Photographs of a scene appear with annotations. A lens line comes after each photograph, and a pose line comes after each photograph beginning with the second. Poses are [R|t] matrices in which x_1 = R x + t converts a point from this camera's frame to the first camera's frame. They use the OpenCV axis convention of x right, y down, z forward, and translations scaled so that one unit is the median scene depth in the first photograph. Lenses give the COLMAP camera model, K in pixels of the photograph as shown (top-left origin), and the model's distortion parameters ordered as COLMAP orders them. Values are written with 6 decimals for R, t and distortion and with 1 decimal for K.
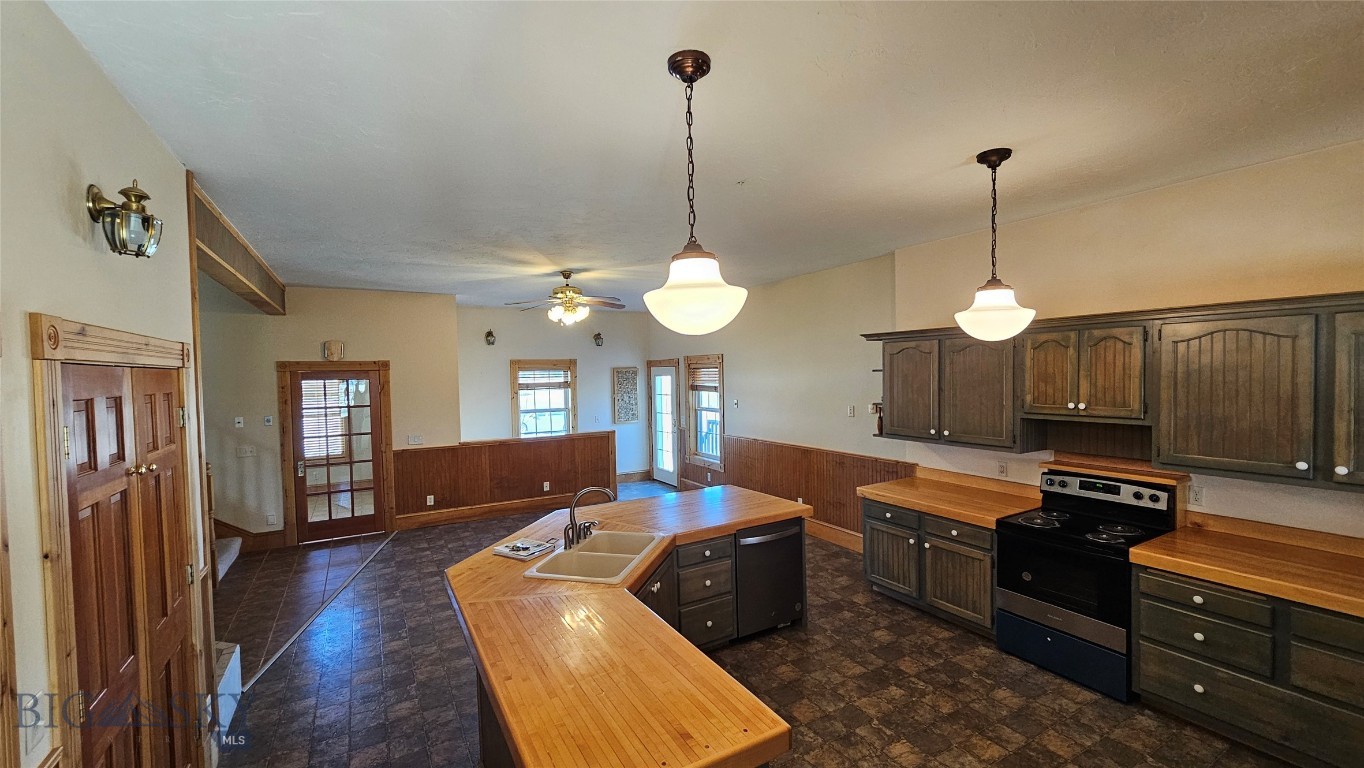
lens RADIAL K [[550.7, 0, 683.7], [0, 550.7, 387.0], [0, 0, 1]] dist [0.001337, -0.000060]
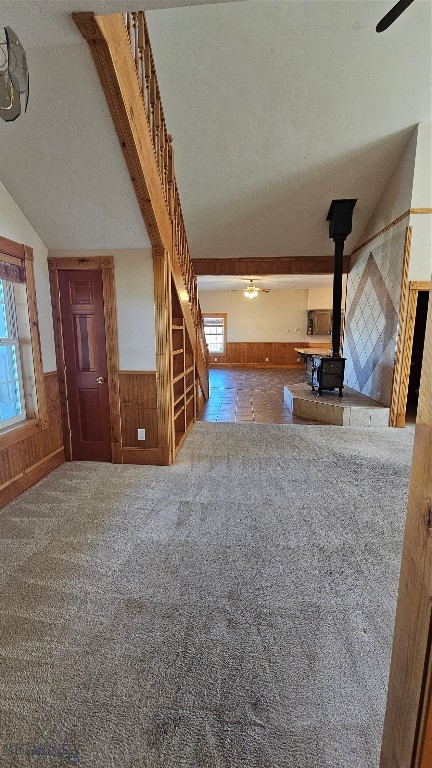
lens RADIAL K [[314.2, 0, 214.3], [0, 314.2, 381.4], [0, 0, 1]] dist [-0.000207, 0.000095]
pose [[0.591573, -0.104807, 0.799410, -2.050903], [0.008555, 0.992275, 0.123762, 0.140480], [-0.806206, -0.066375, 0.587900, 0.169624]]
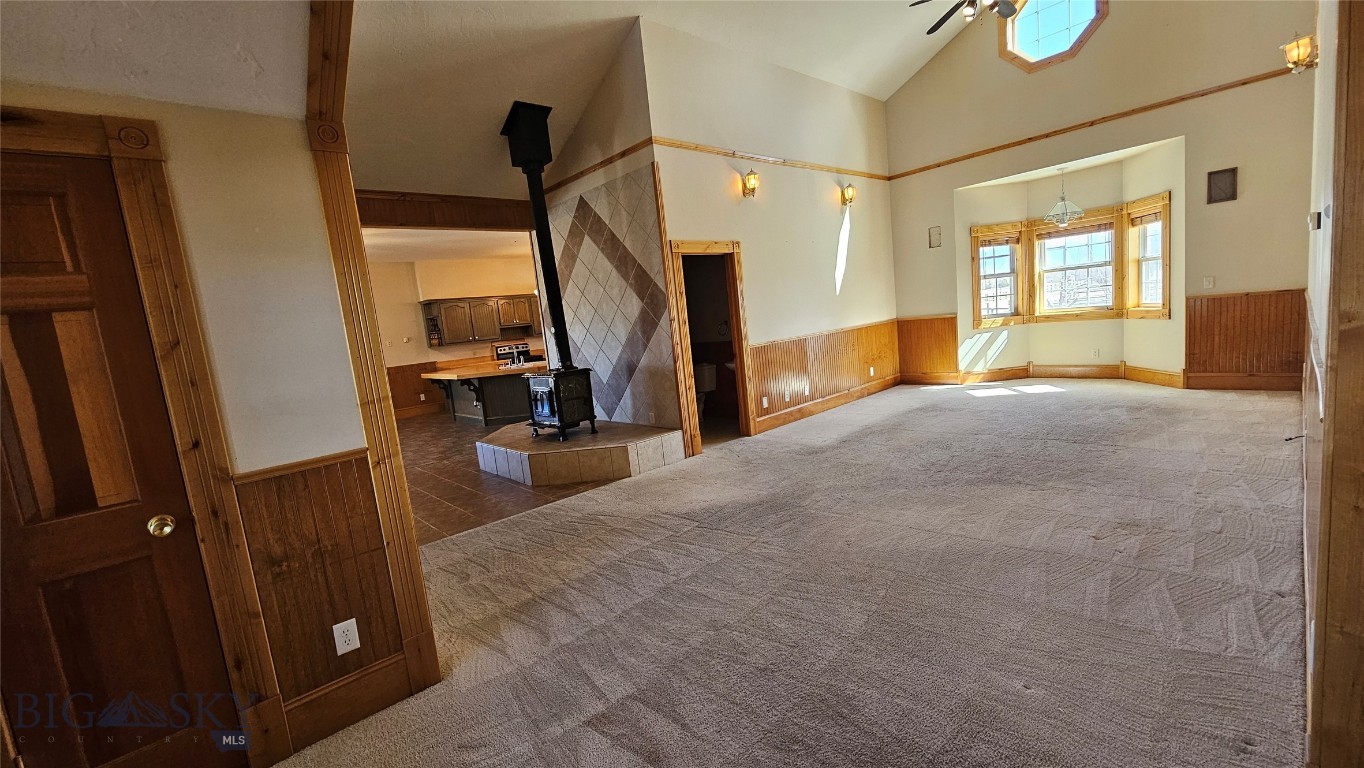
lens RADIAL K [[558.0, 0, 681.5], [0, 558.0, 385.2], [0, 0, 1]] dist [0.000010, 0.000008]
pose [[-0.197804, -0.077918, 0.977140, -2.063942], [0.134417, 0.985263, 0.105776, 0.138160], [-0.970982, 0.152267, -0.184415, 0.505011]]
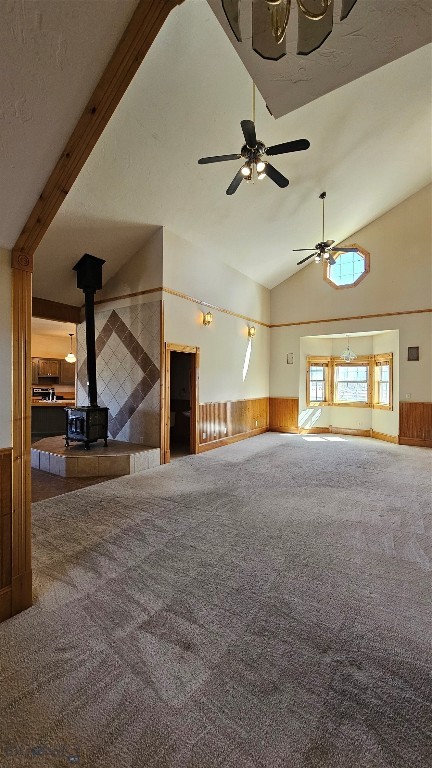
lens RADIAL K [[314.2, 0, 211.0], [0, 314.2, 382.7], [0, 0, 1]] dist [-0.000207, 0.000095]
pose [[-0.419336, 0.014822, 0.907710, -2.052808], [0.022616, 0.999727, -0.005876, 0.125560], [-0.907549, 0.018065, -0.419557, 0.612788]]
